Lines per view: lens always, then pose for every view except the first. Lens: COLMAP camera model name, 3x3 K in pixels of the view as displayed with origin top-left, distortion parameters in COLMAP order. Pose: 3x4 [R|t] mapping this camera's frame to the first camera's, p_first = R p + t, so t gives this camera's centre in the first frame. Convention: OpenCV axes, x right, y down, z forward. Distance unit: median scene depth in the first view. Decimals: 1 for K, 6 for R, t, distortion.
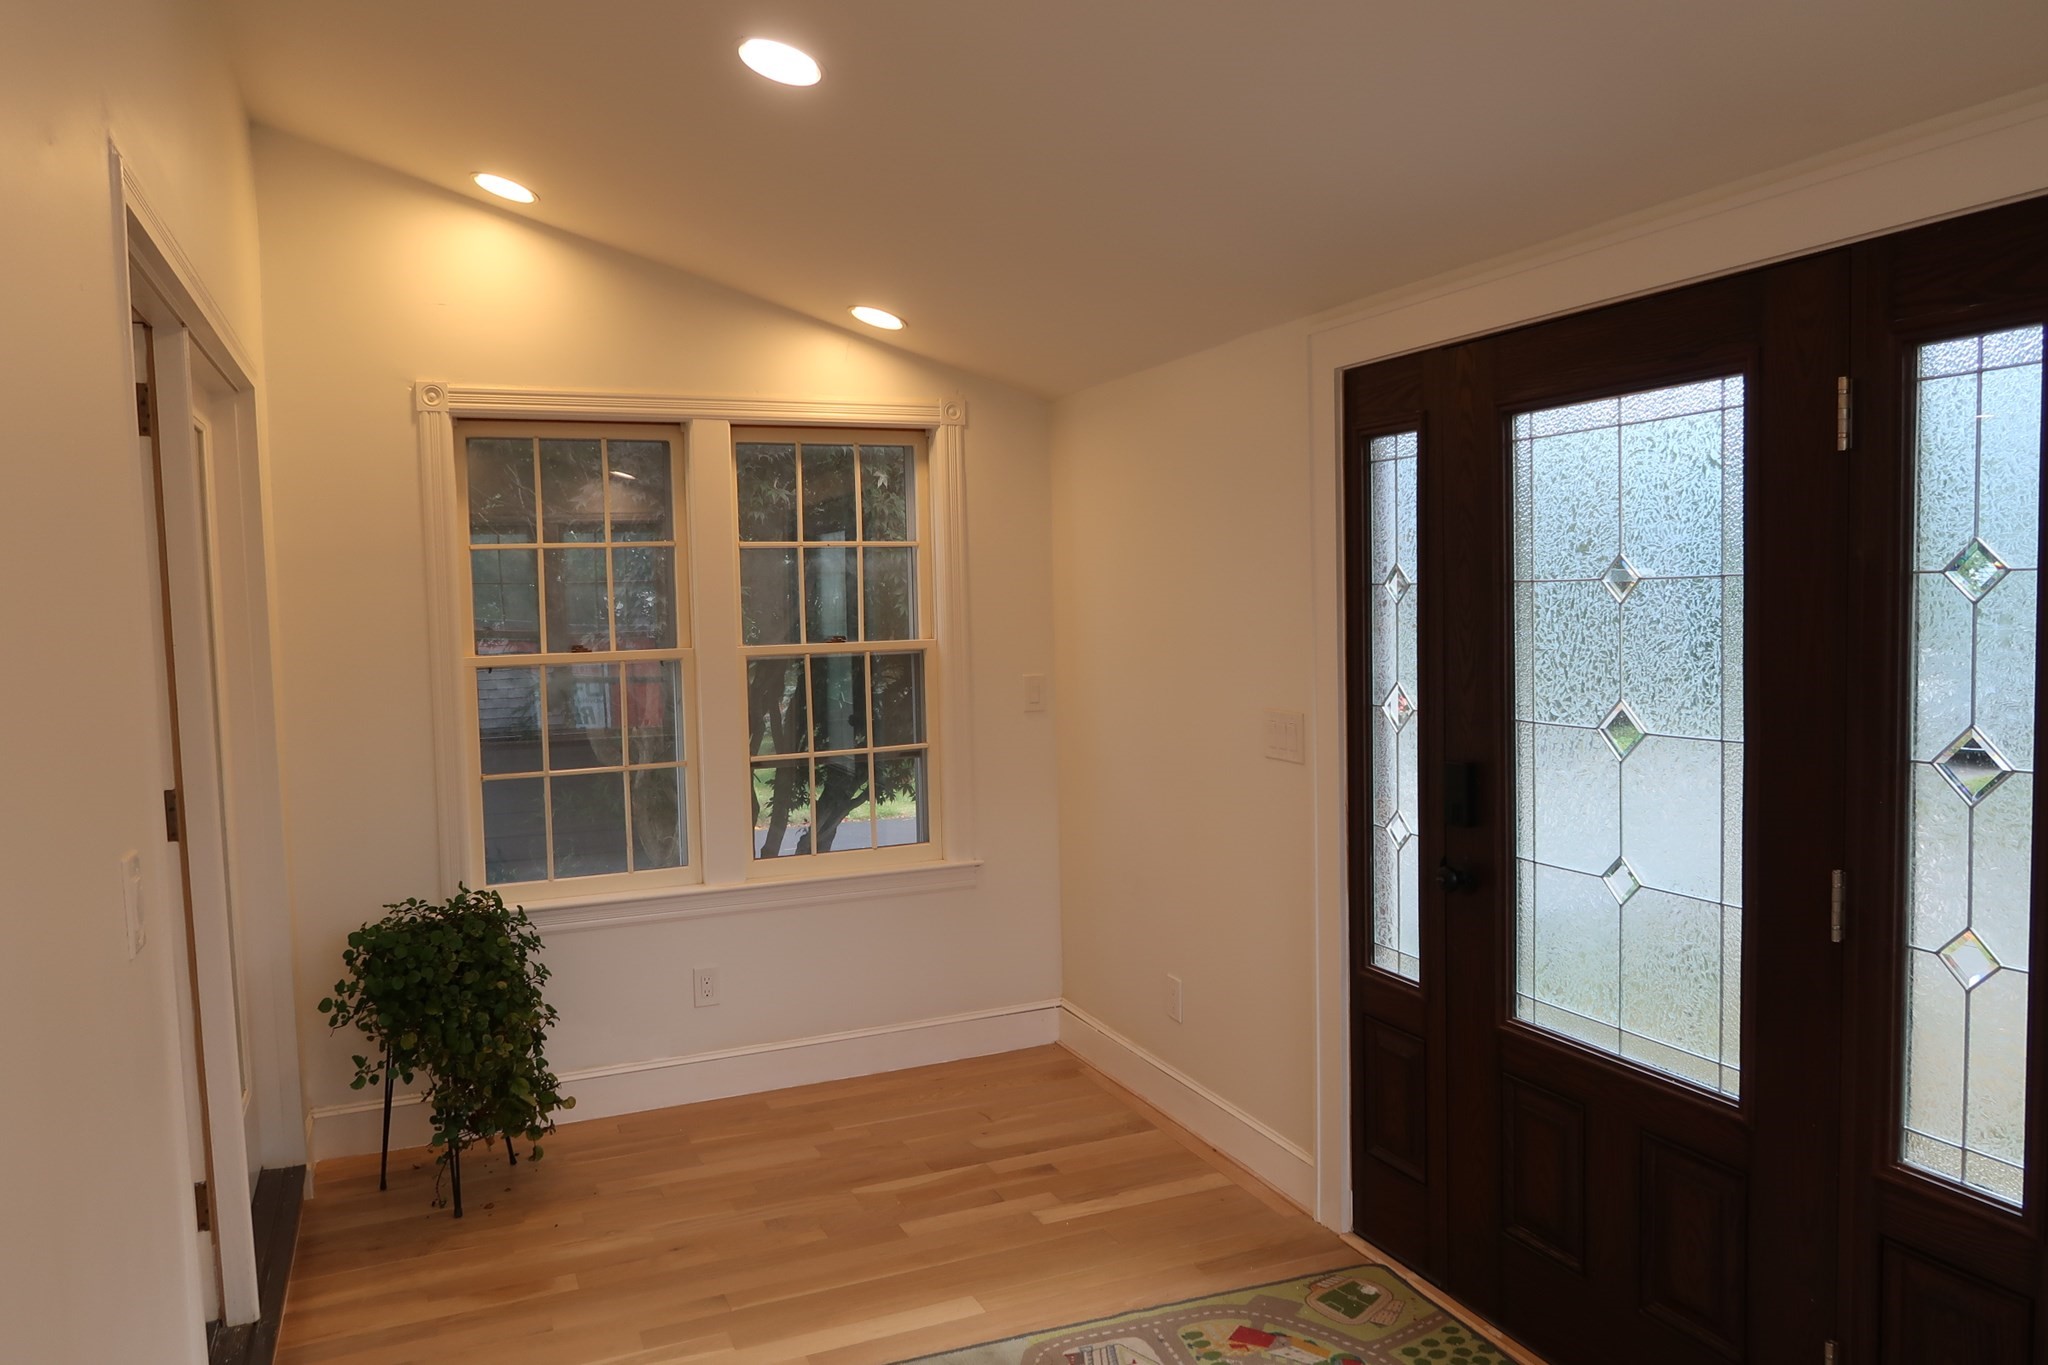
lens RADIAL K [[1409.9, 0, 1024.0], [0, 1409.9, 682.5], [0, 0, 1]] dist [-0.025890, 0.006095]
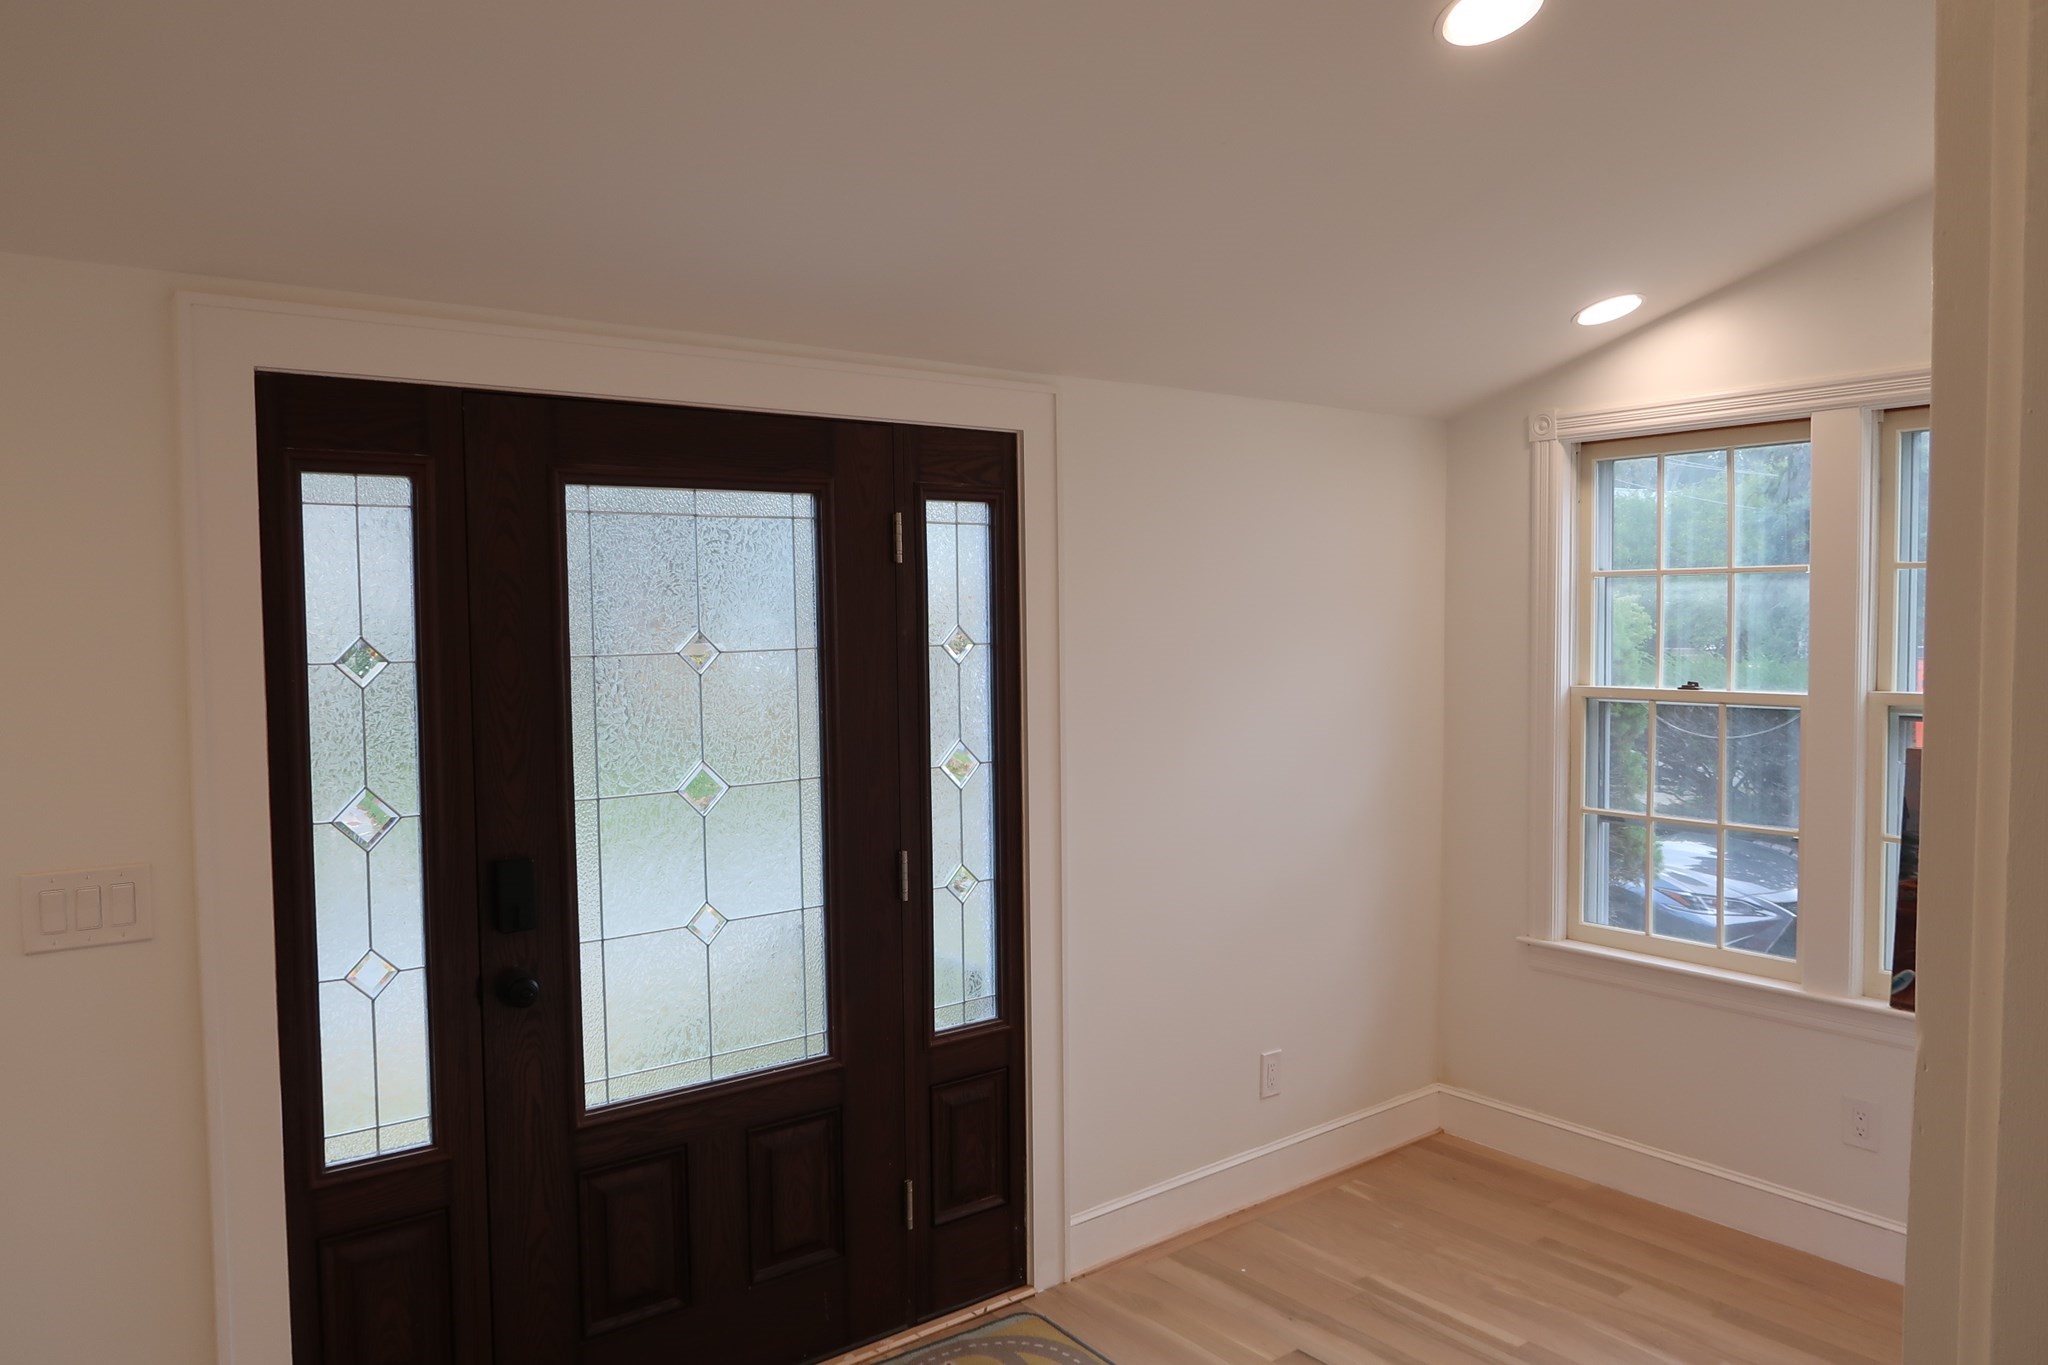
lens RADIAL K [[1409.9, 0, 1024.0], [0, 1409.9, 682.5], [0, 0, 1]] dist [-0.025890, 0.006095]
pose [[-0.245961, -0.026866, 0.968907, -0.714638], [0.076382, 0.995970, 0.047006, -0.082308], [-0.966266, 0.085569, -0.242917, 1.014506]]
